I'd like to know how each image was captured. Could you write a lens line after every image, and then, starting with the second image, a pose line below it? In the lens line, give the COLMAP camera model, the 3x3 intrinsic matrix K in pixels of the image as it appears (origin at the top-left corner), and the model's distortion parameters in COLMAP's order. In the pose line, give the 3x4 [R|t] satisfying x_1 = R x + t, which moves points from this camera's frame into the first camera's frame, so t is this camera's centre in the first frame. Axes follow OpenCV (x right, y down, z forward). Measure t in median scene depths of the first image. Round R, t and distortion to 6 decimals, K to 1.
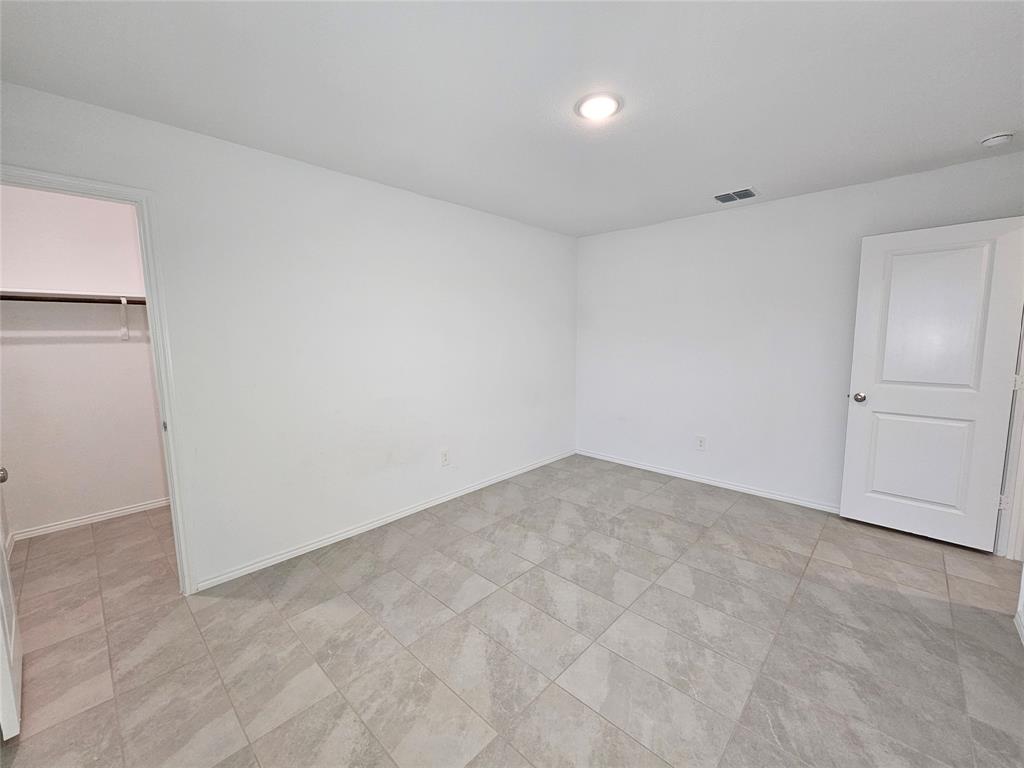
lens RADIAL K [[418.4, 0, 515.9], [0, 418.4, 382.5], [0, 0, 1]] dist [0.000011, 0.000763]
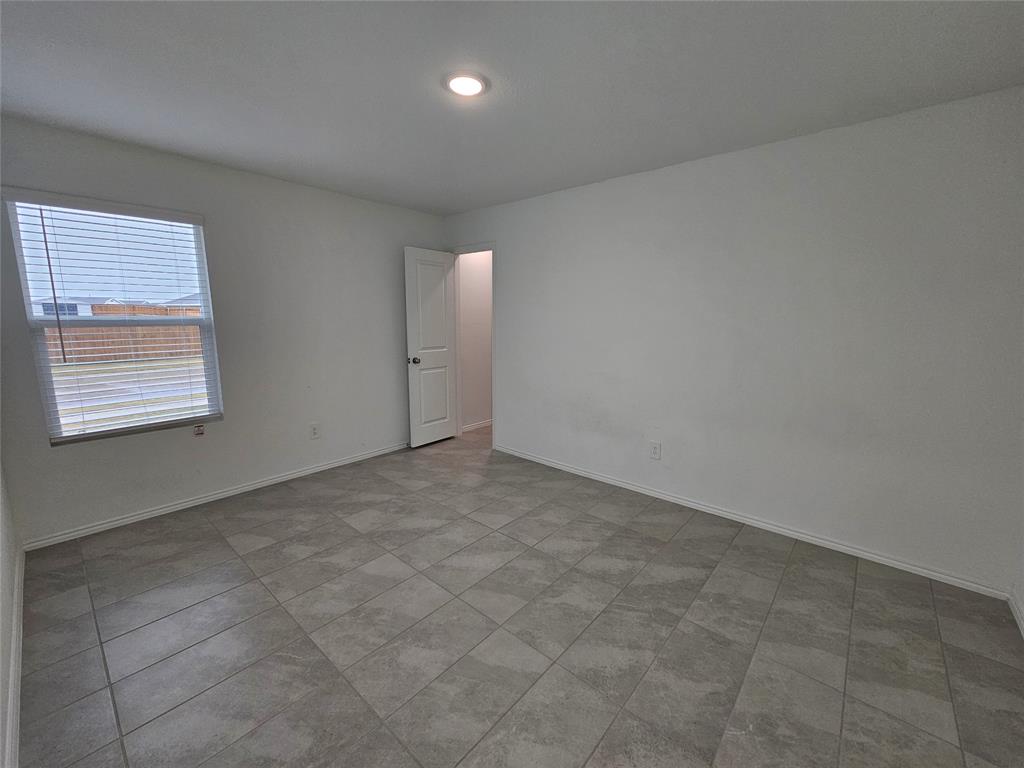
lens RADIAL K [[418.4, 0, 515.9], [0, 418.4, 382.5], [0, 0, 1]] dist [0.000011, 0.000763]
pose [[0.036307, 0.167295, -0.985238, 1.064160], [-0.125136, 0.978889, 0.161606, -0.116886], [0.991475, 0.117422, 0.056475, 0.944119]]
